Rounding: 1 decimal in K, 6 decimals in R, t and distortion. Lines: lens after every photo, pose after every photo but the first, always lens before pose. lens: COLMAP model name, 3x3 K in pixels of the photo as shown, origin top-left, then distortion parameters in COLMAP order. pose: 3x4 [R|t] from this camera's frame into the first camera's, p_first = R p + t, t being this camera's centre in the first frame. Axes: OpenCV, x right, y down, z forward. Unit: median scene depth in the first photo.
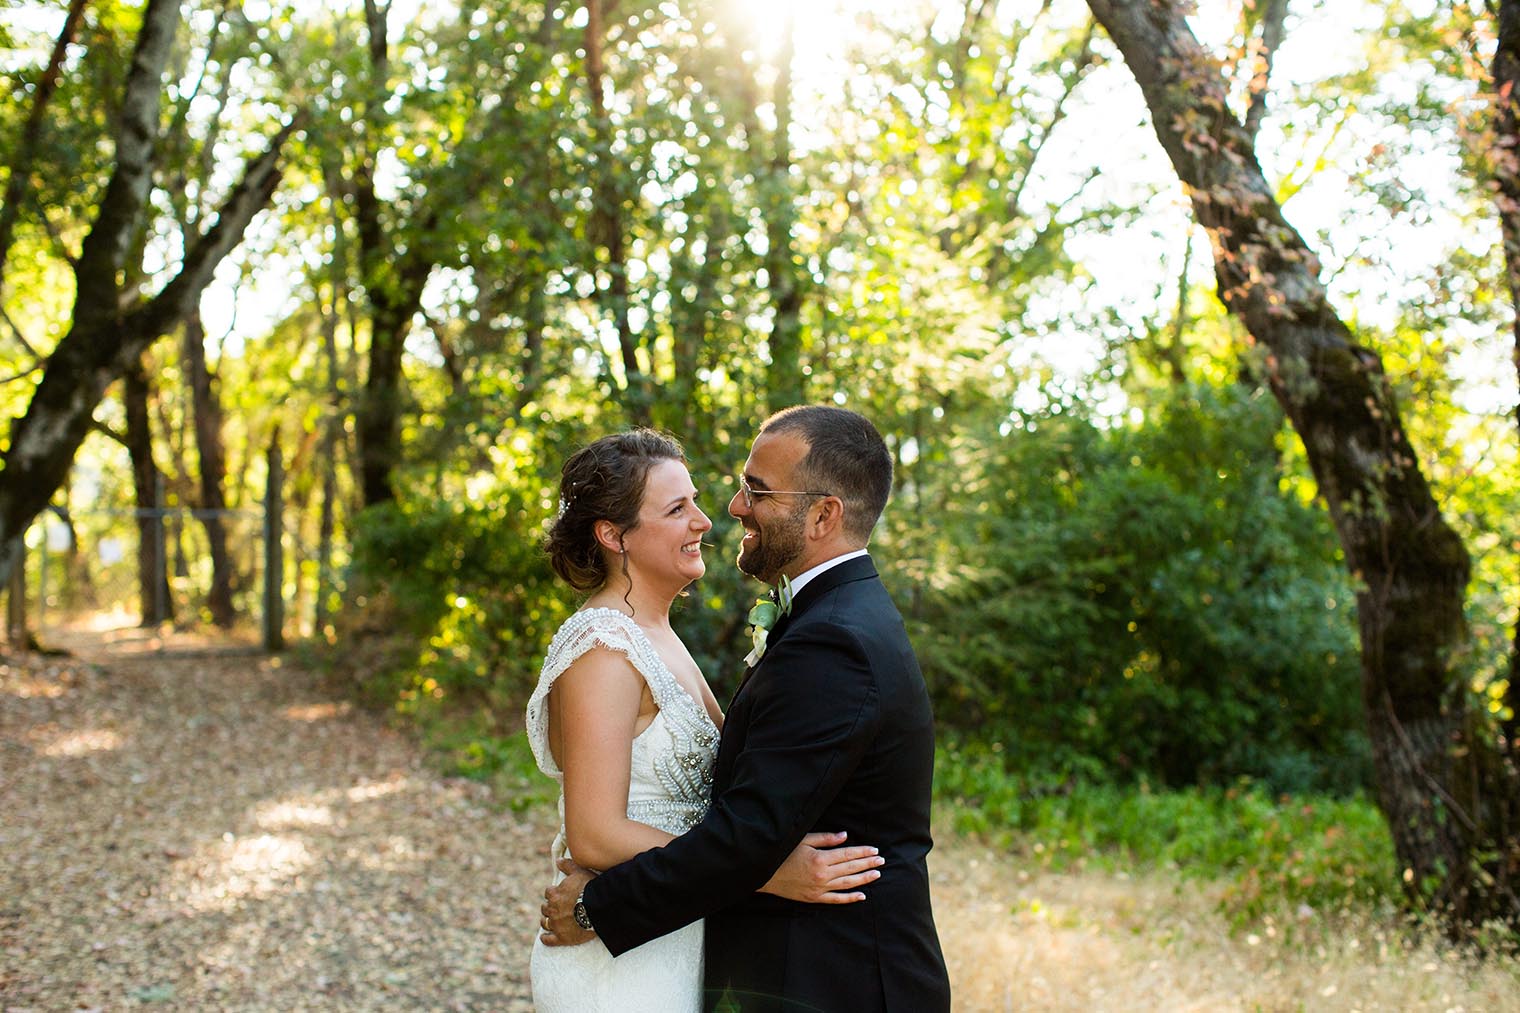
lens RADIAL K [[2214.8, 0, 760.7], [0, 2214.8, 480.5], [0, 0, 1]] dist [-0.151115, 0.232476]
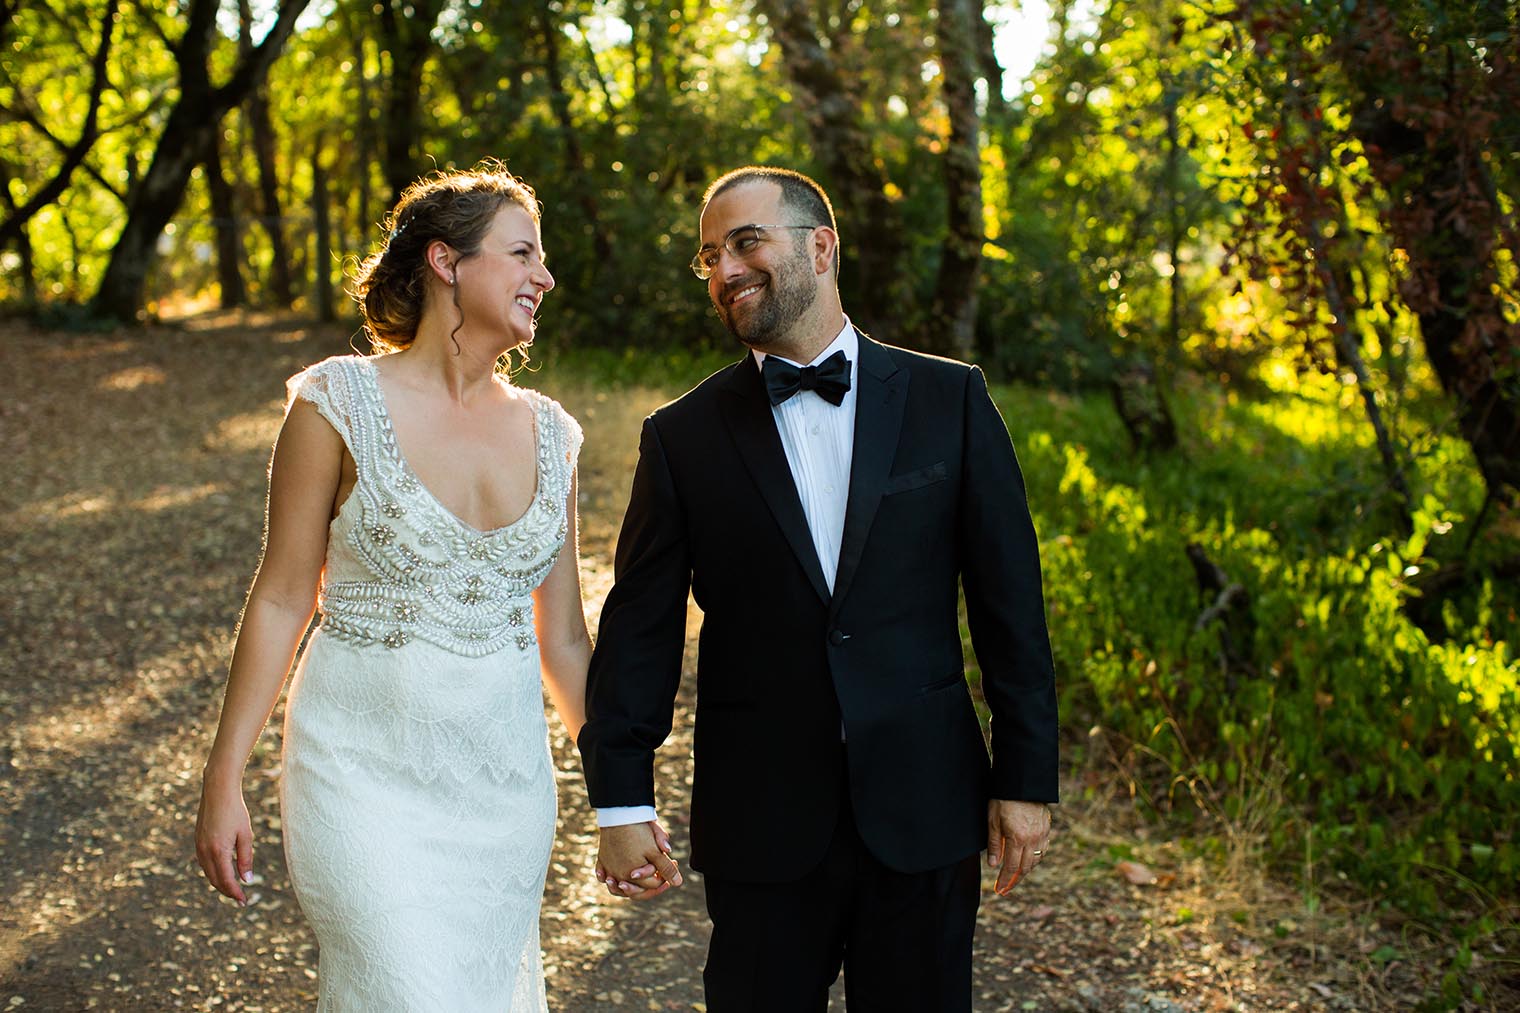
lens RADIAL K [[2214.8, 0, 760.7], [0, 2214.8, 480.5], [0, 0, 1]] dist [-0.151115, 0.232476]
pose [[0.999477, -0.022095, -0.023597, 0.141374], [0.025362, 0.988574, 0.148585, -0.039836], [0.020044, -0.149106, 0.988618, -0.647344]]
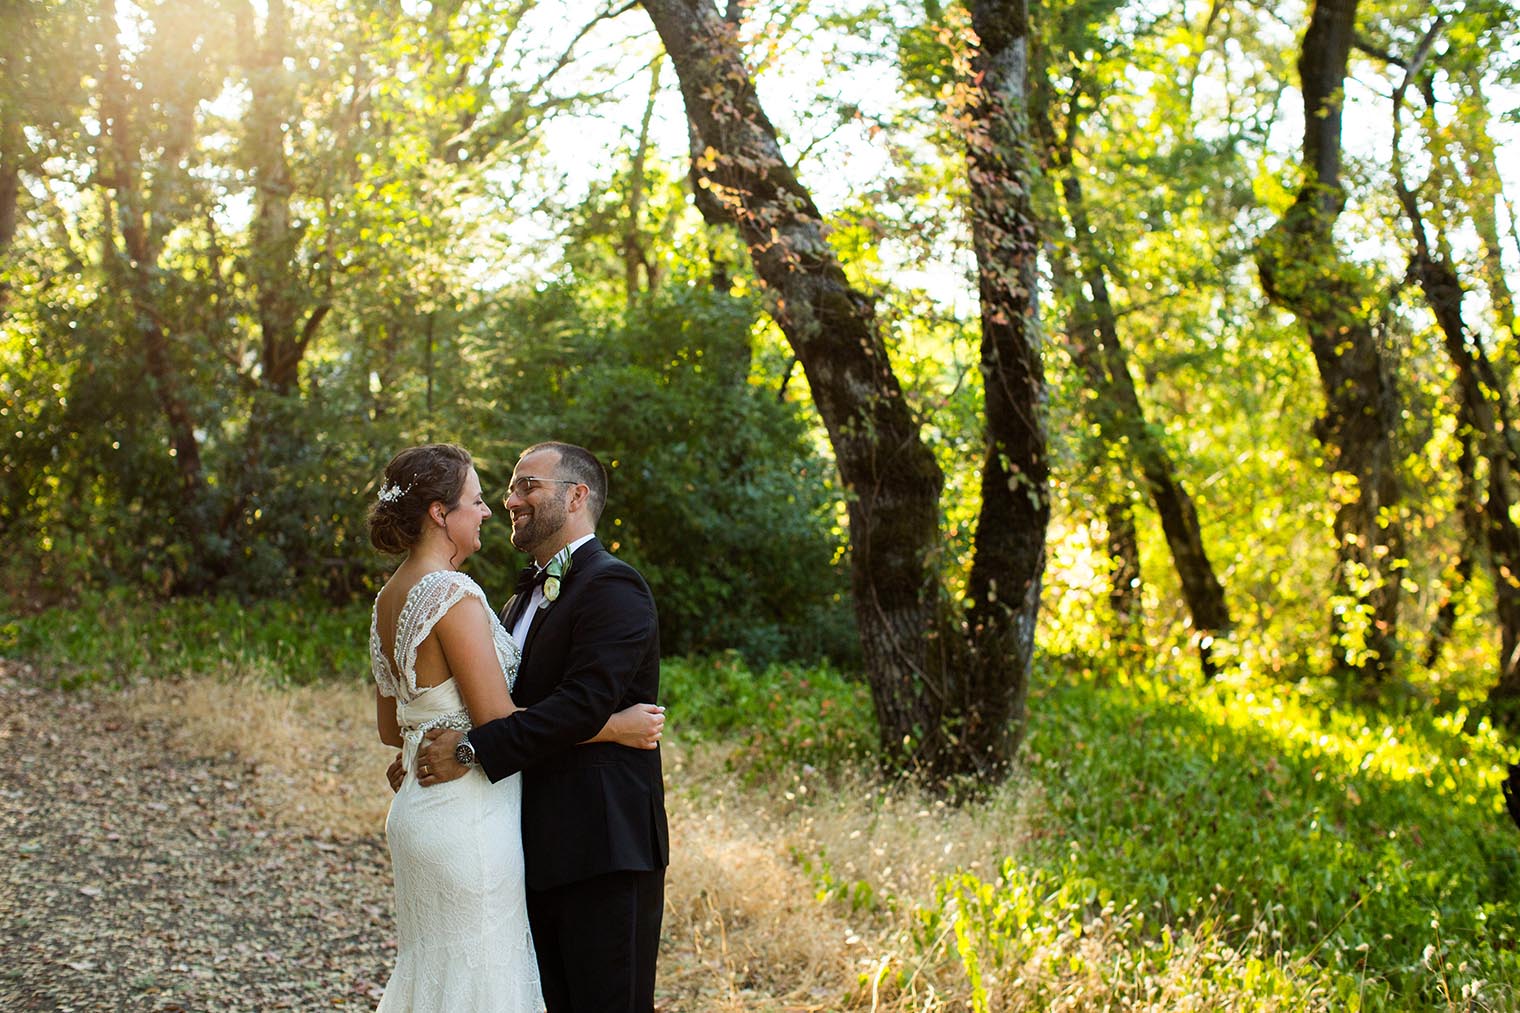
lens RADIAL K [[2214.8, 0, 760.7], [0, 2214.8, 480.5], [0, 0, 1]] dist [-0.151115, 0.232476]
pose [[0.967175, 0.003383, 0.254087, -0.044216], [-0.020011, 0.997820, 0.062887, -0.019362], [-0.253320, -0.065907, 0.965135, -0.080786]]
